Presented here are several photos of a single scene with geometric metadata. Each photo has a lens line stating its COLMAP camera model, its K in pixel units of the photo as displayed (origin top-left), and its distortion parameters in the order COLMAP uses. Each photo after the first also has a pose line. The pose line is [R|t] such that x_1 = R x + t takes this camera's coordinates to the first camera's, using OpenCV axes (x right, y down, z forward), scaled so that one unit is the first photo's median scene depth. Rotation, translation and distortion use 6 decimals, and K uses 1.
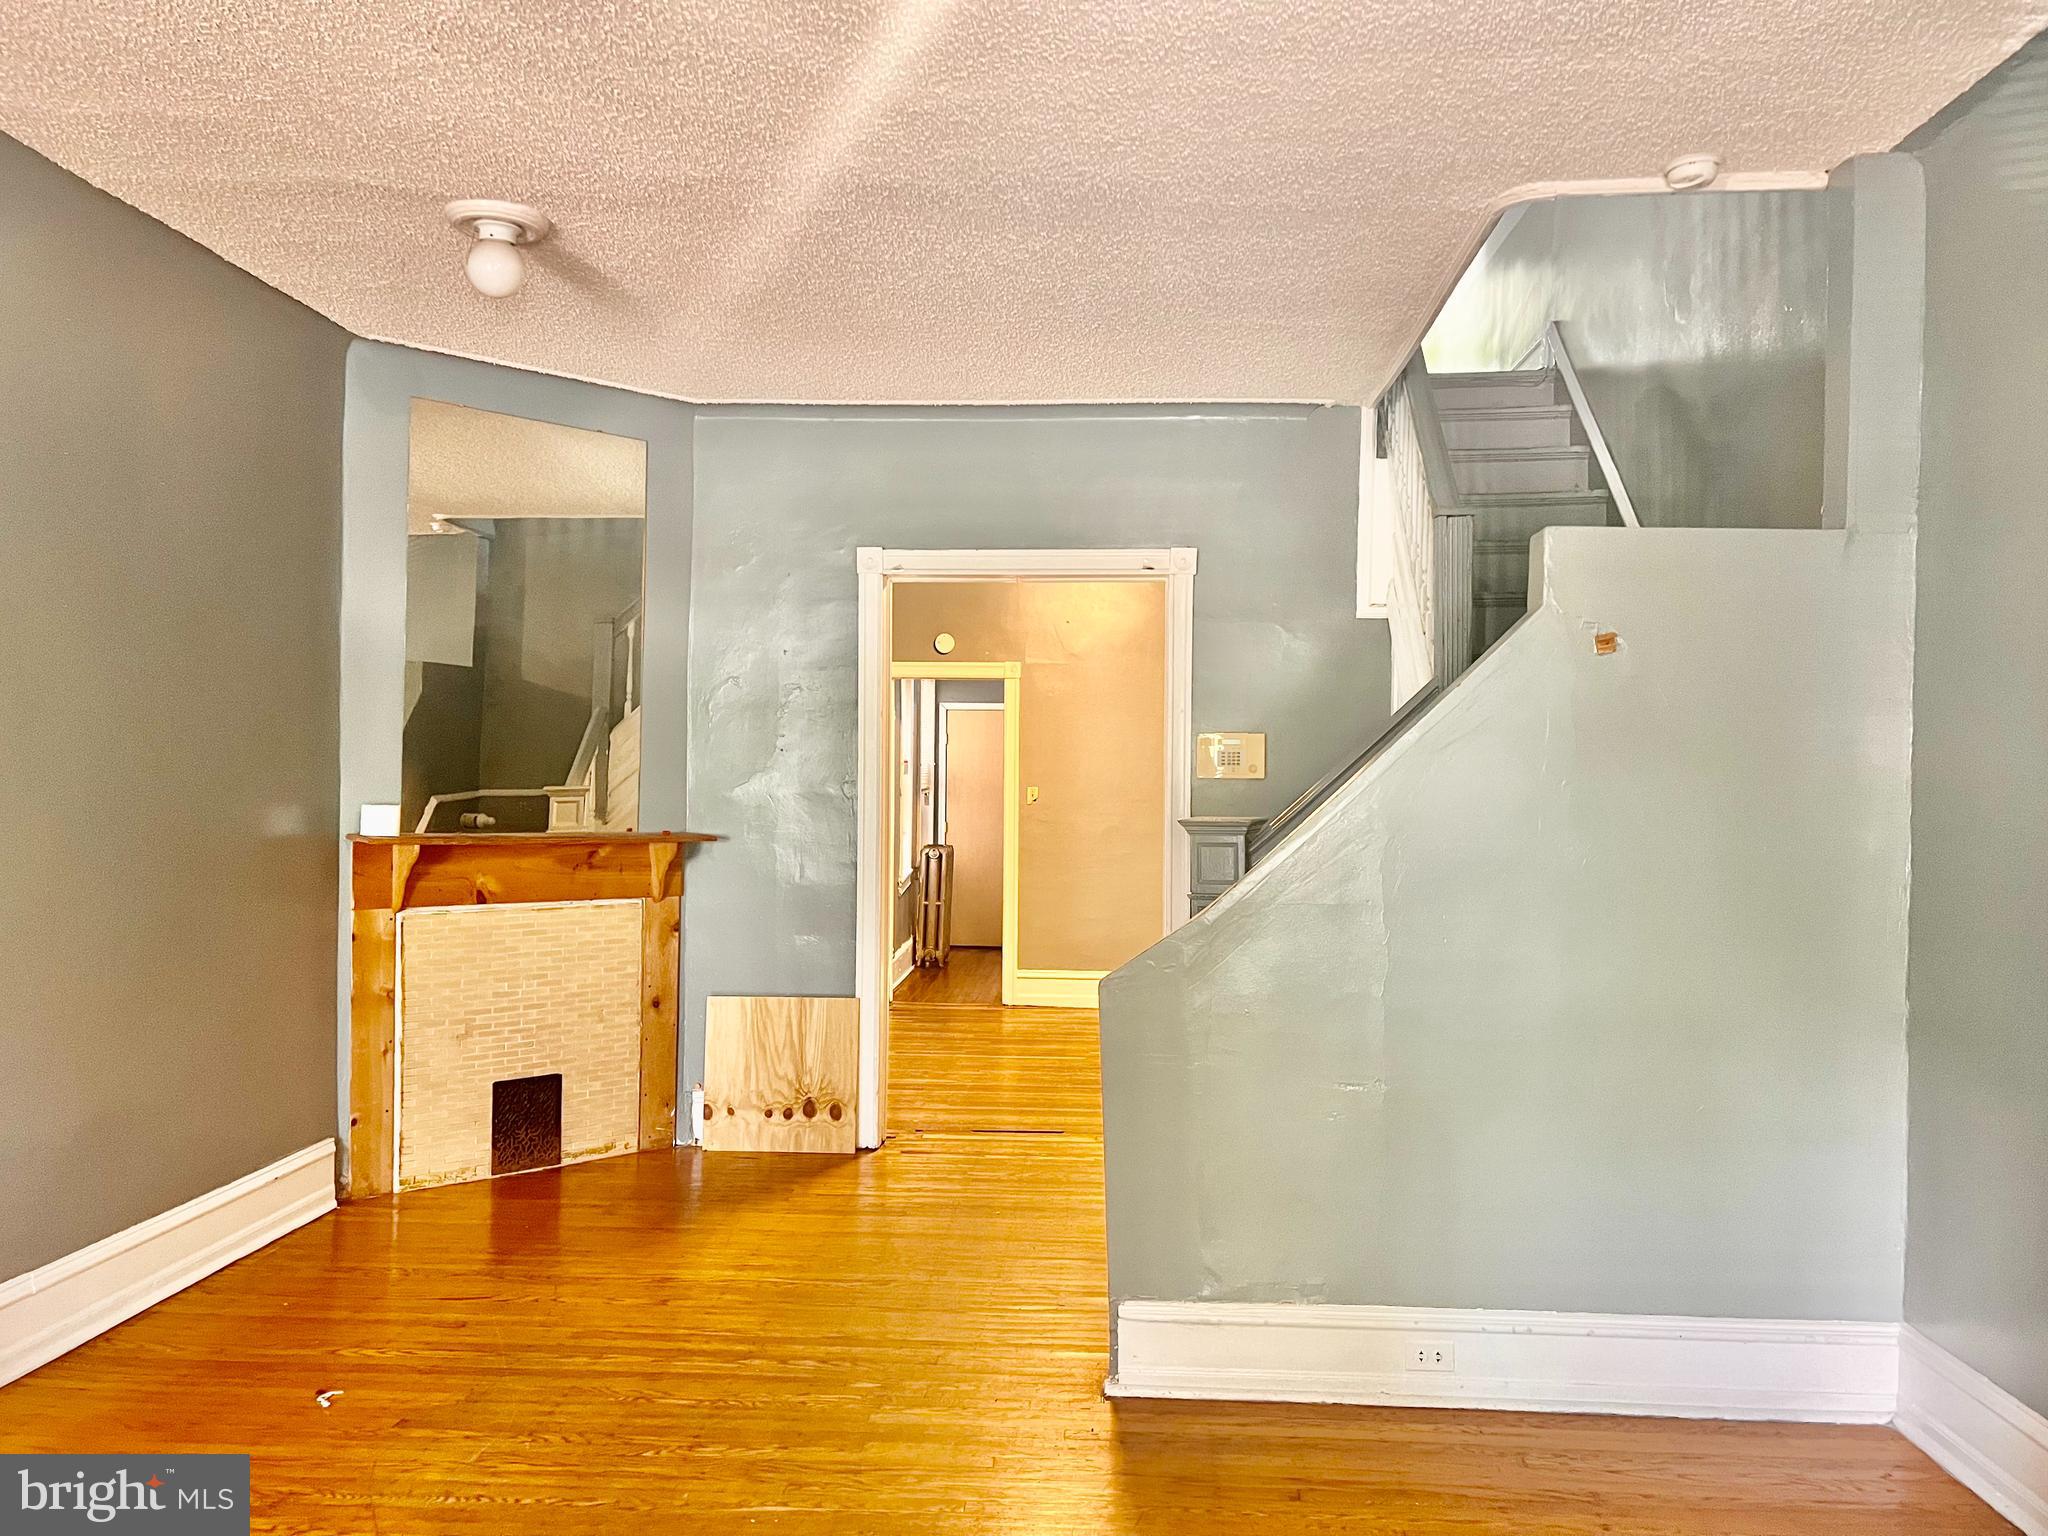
lens RADIAL K [[1576.8, 0, 1022.7], [0, 1576.8, 769.6], [0, 0, 1]] dist [0.028723, -0.001163]
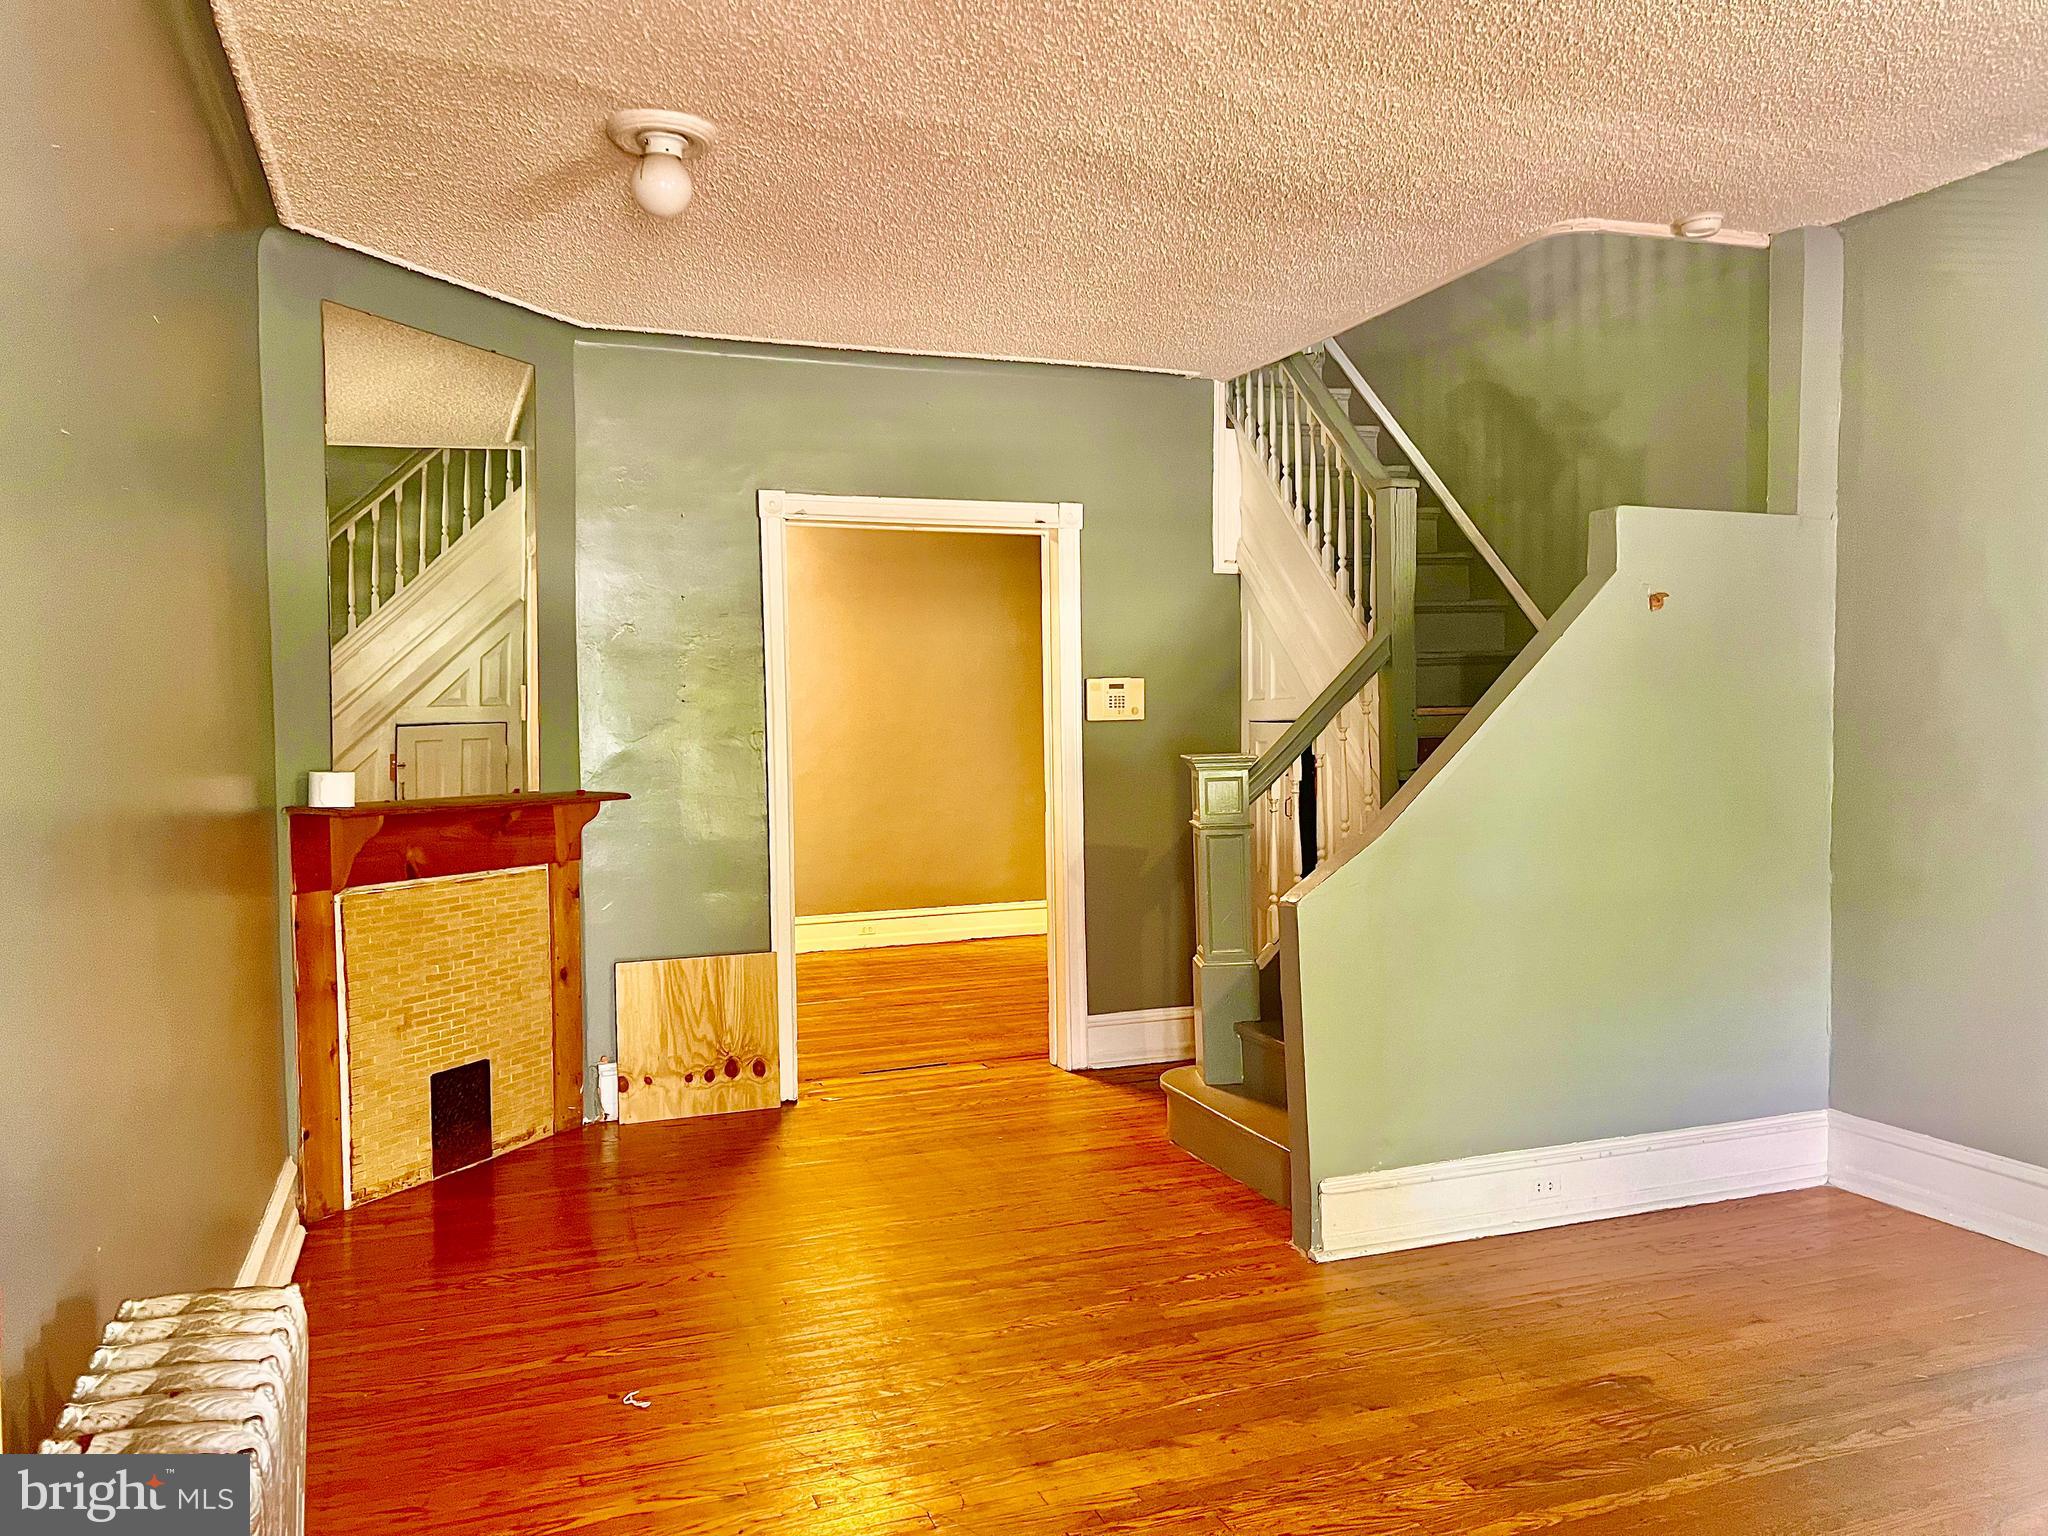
lens RADIAL K [[1576.8, 0, 1055.6], [0, 1576.8, 773.3], [0, 0, 1]] dist [0.028723, -0.001163]
pose [[0.910059, -0.037411, 0.412788, -0.372055], [0.021485, 0.998837, 0.043159, -0.005509], [-0.413922, -0.030409, 0.909804, 0.036386]]
